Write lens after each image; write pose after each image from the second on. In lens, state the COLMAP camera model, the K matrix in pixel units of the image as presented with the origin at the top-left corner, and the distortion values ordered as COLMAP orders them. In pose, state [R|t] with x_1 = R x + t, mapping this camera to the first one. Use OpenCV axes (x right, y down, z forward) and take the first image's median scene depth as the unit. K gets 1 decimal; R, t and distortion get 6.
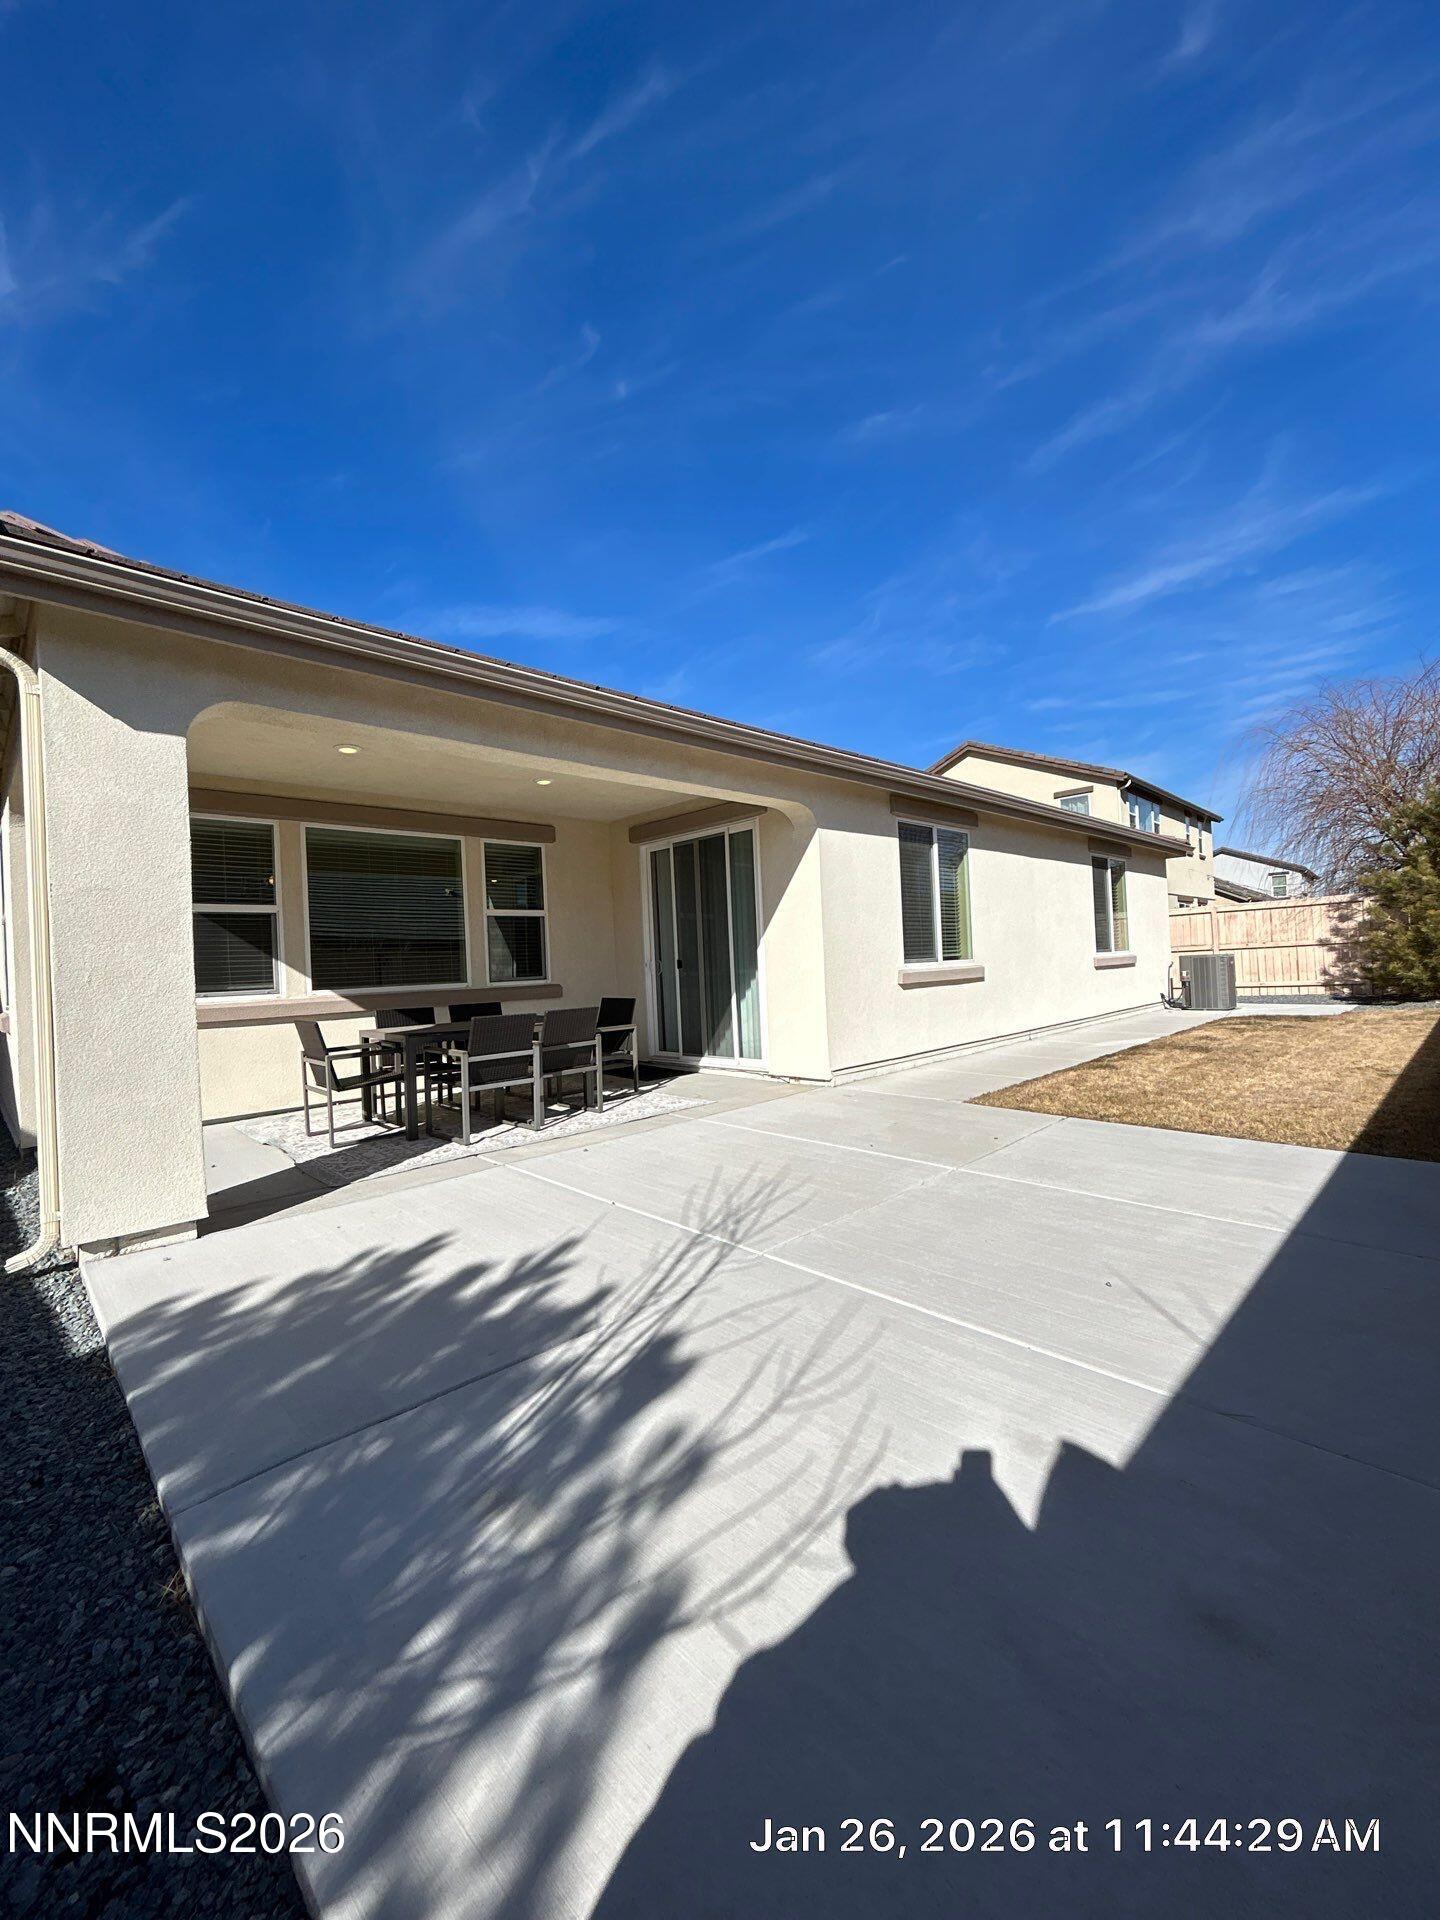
lens RADIAL K [[774.7, 0, 716.4], [0, 774.7, 962.6], [0, 0, 1]] dist [0.004327, 0.000666]
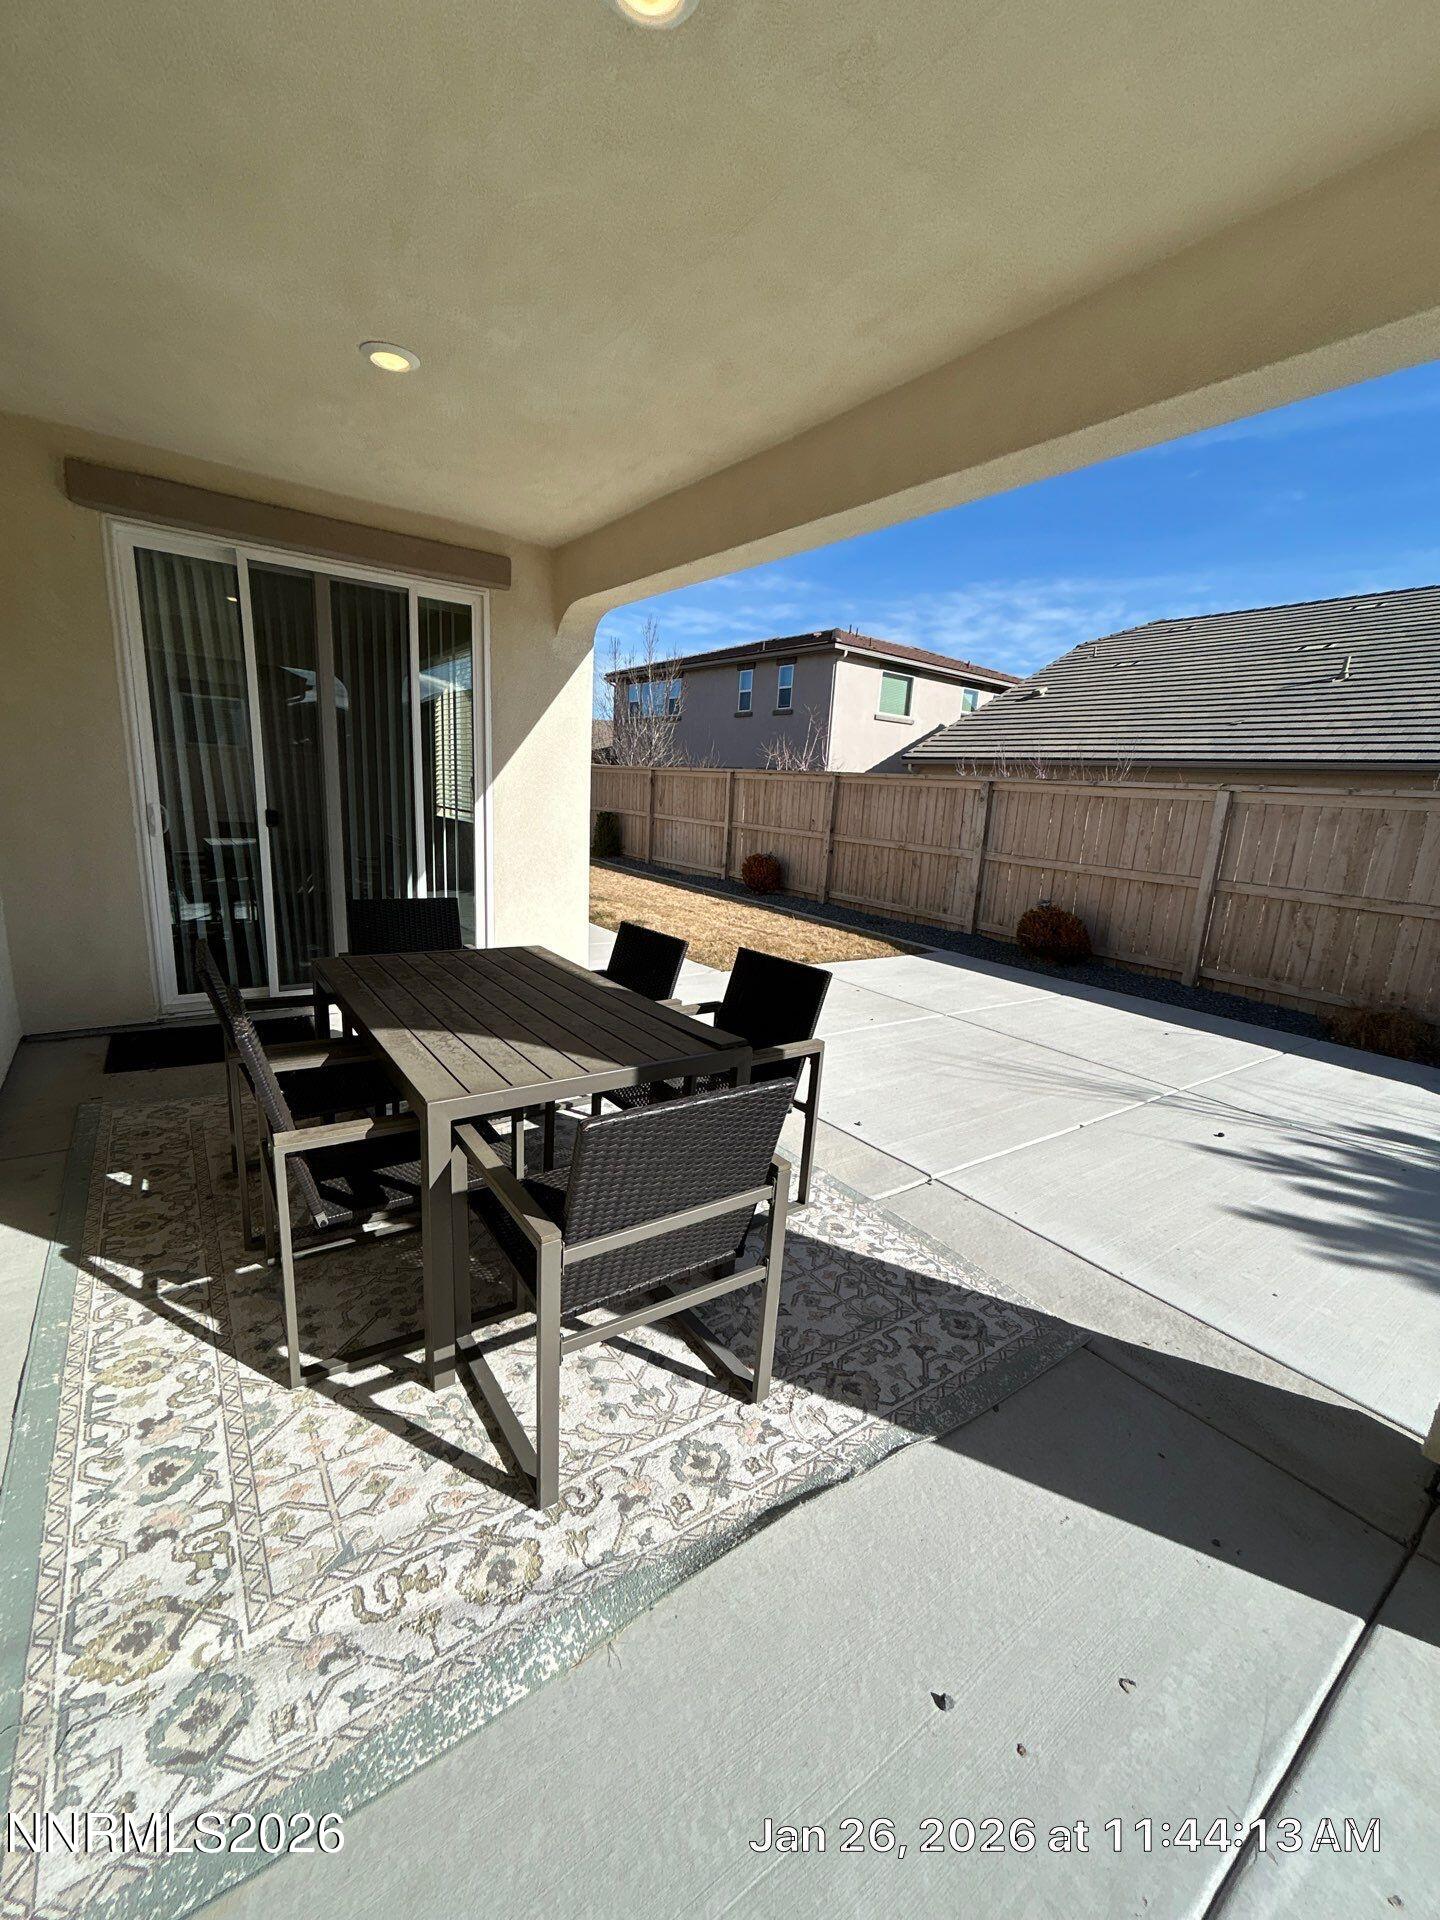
lens RADIAL K [[774.7, 0, 720.4], [0, 774.7, 961.5], [0, 0, 1]] dist [0.004327, 0.000666]
pose [[0.134921, -0.163509, 0.977272, -1.277211], [-0.062122, 0.982954, 0.173036, -0.031976], [-0.988907, -0.084056, 0.122464, 1.557911]]
